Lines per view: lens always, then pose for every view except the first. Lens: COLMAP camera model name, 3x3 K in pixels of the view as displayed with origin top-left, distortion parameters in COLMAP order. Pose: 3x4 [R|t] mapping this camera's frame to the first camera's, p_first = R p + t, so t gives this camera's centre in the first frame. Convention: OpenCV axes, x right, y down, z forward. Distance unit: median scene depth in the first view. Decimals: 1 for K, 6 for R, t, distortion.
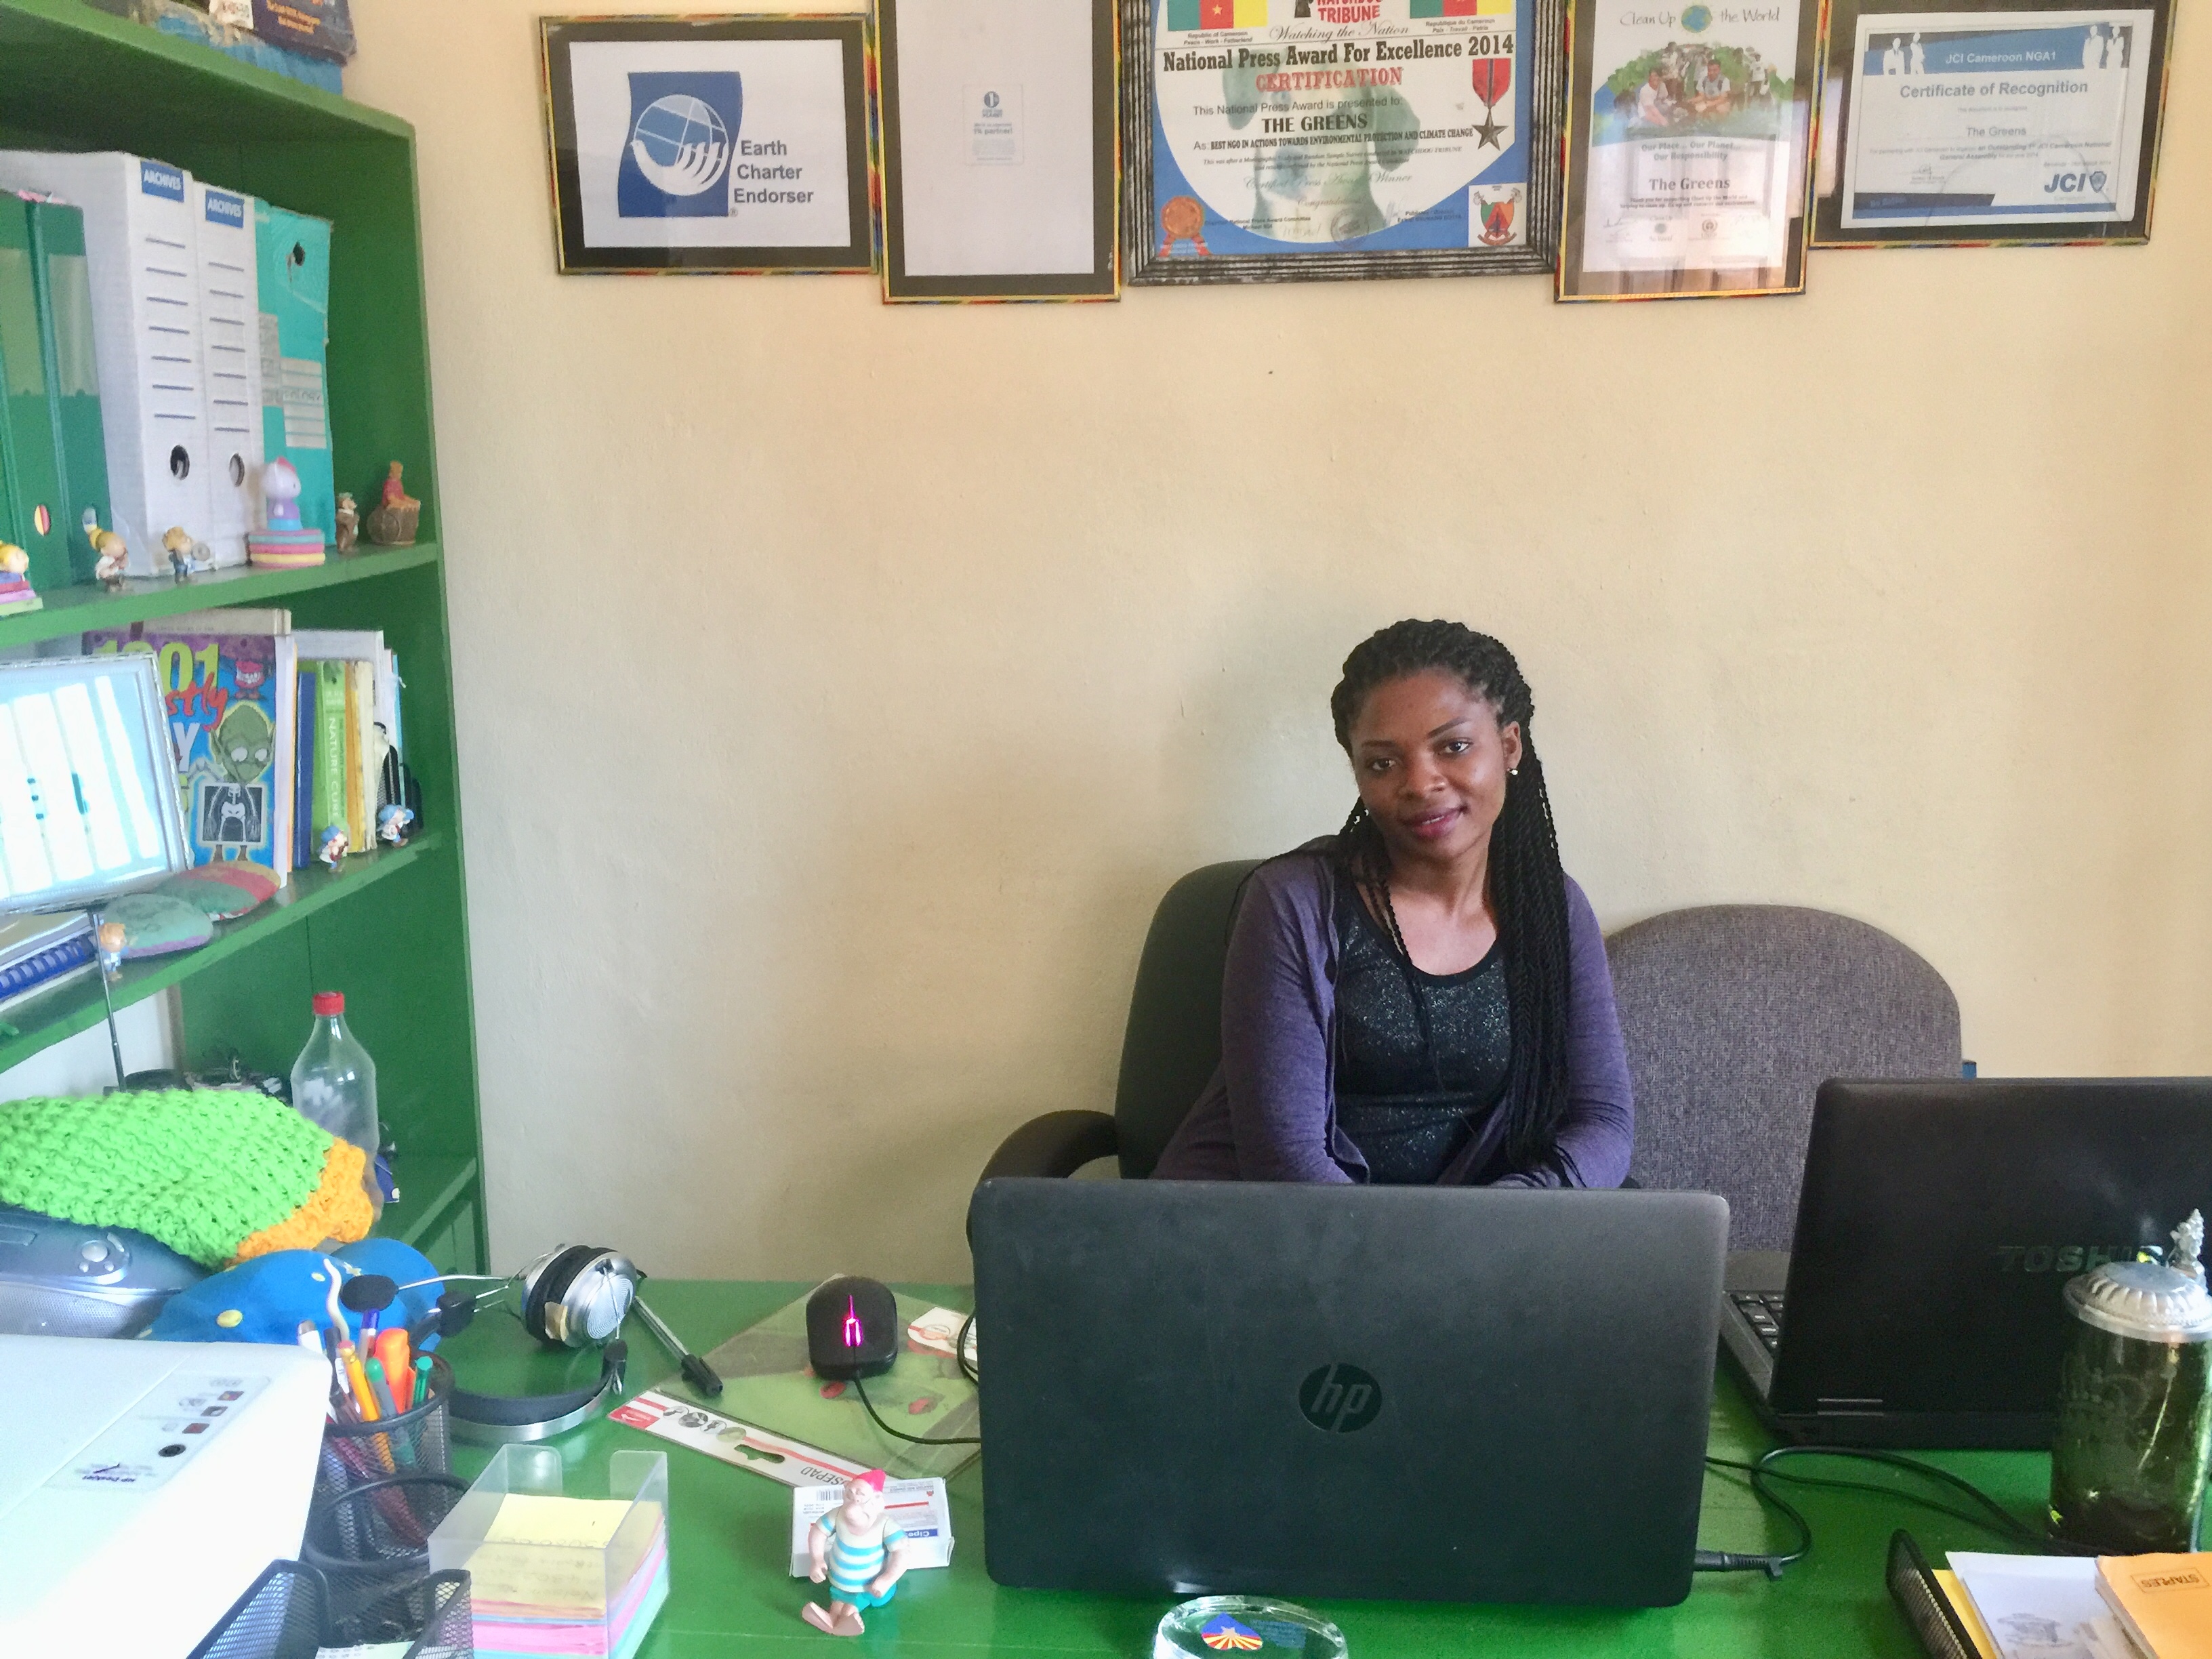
lens RADIAL K [[1911.4, 0, 1097.9], [0, 1911.4, 830.5], [0, 0, 1]] dist [0.096854, -0.135520]
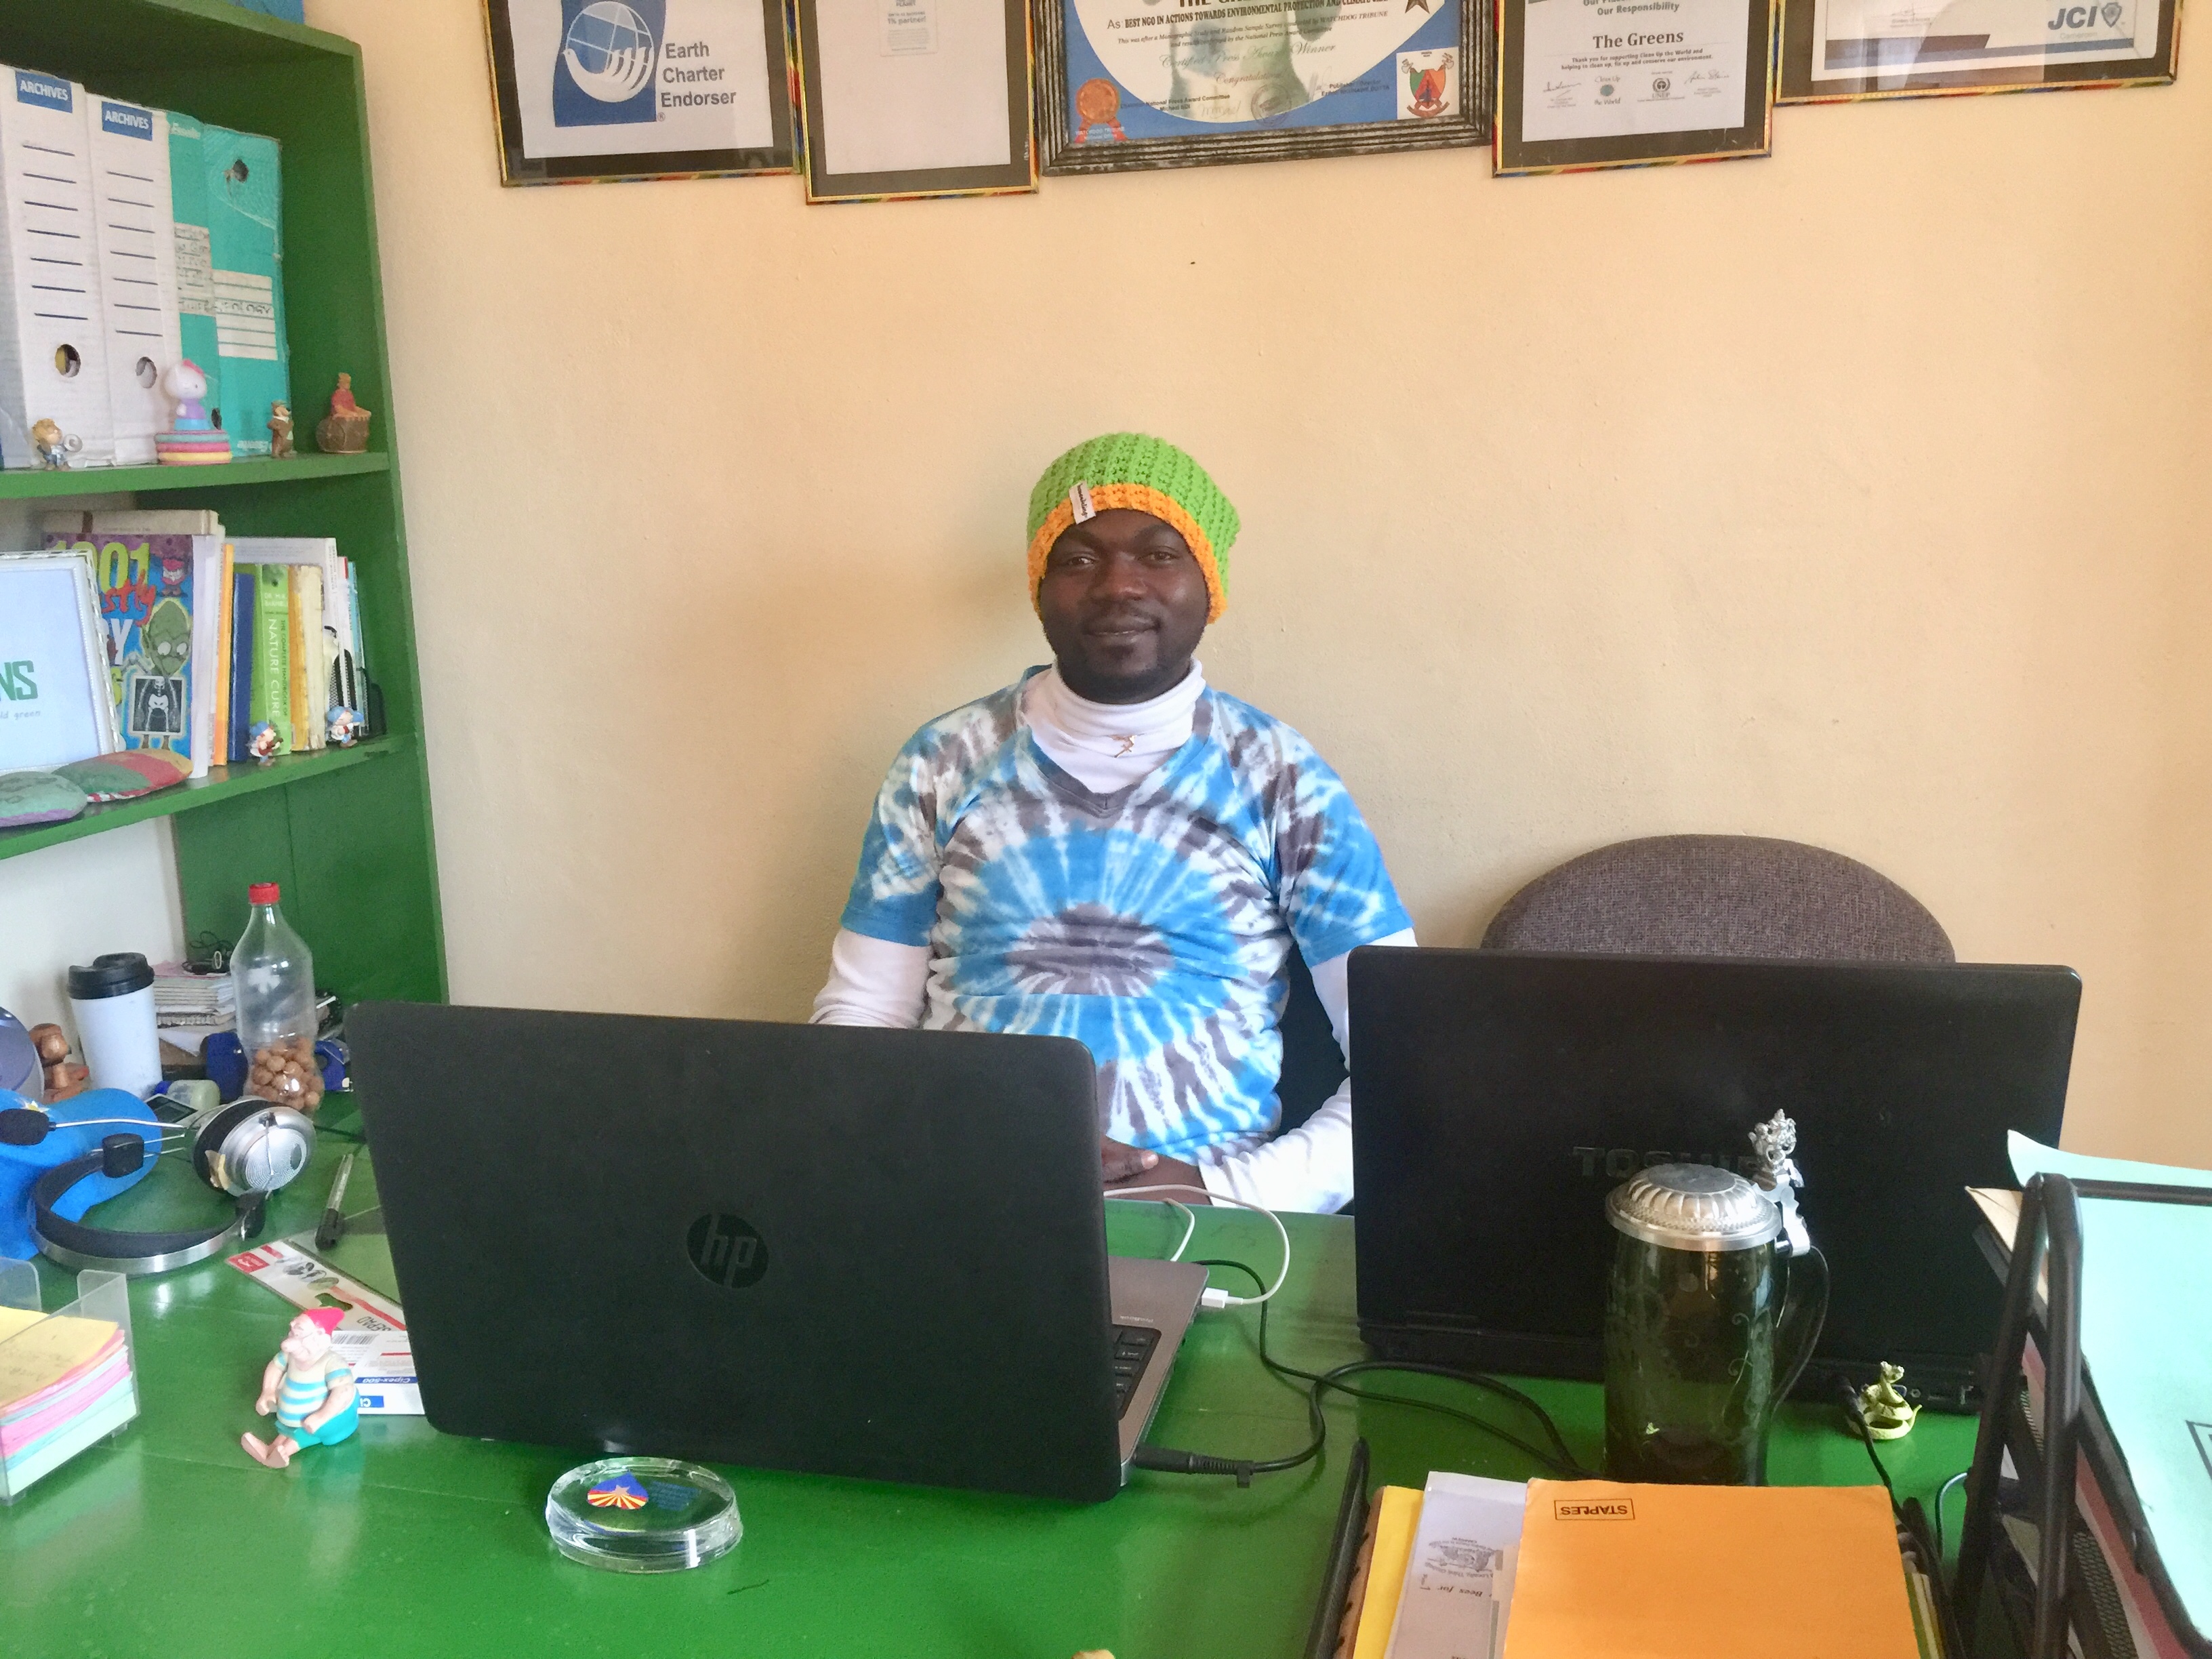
lens RADIAL K [[1911.4, 0, 1116.8], [0, 1911.4, 839.2], [0, 0, 1]] dist [0.096854, -0.135520]
pose [[0.984219, 0.022315, -0.175544, 0.233465], [-0.020871, 0.999731, 0.010069, 0.039552], [0.175721, -0.006246, 0.984420, 0.053798]]
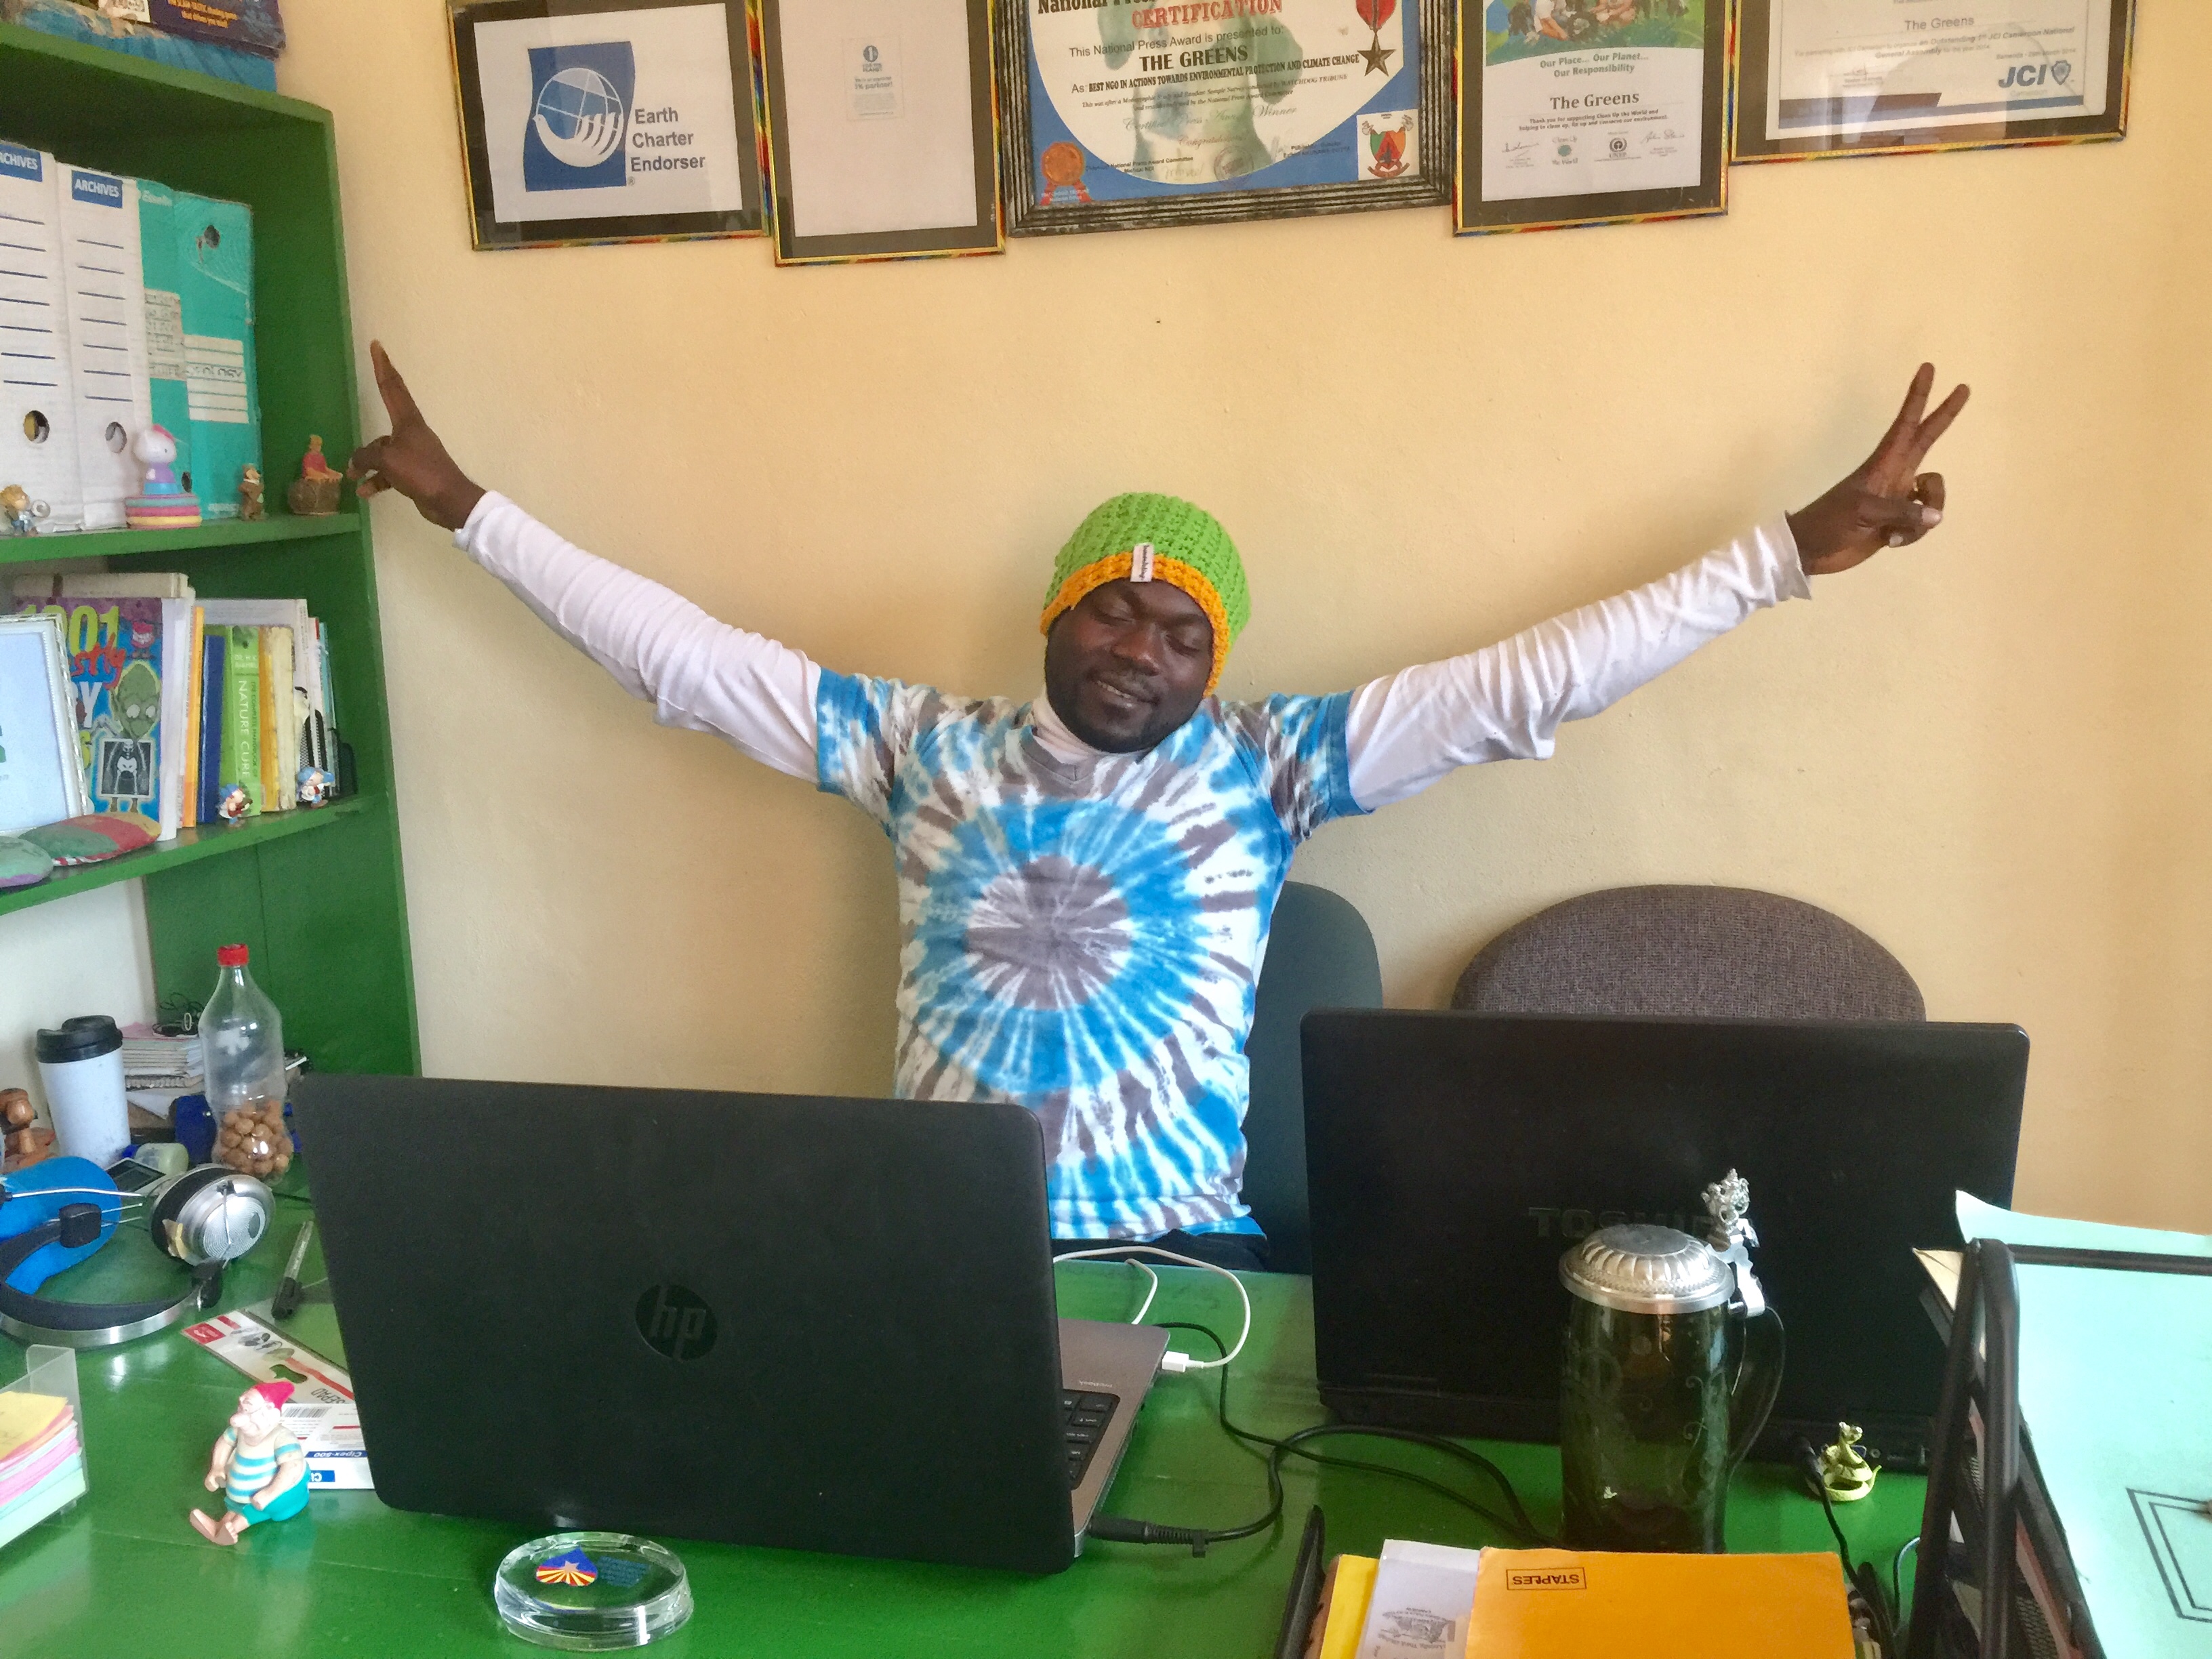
lens RADIAL K [[1911.4, 0, 1114.8], [0, 1911.4, 837.0], [0, 0, 1]] dist [0.096854, -0.135520]
pose [[0.985079, 0.010241, -0.171796, 0.243382], [-0.012900, 0.999814, -0.014365, 0.034480], [0.171617, 0.016367, 0.985028, 0.054820]]
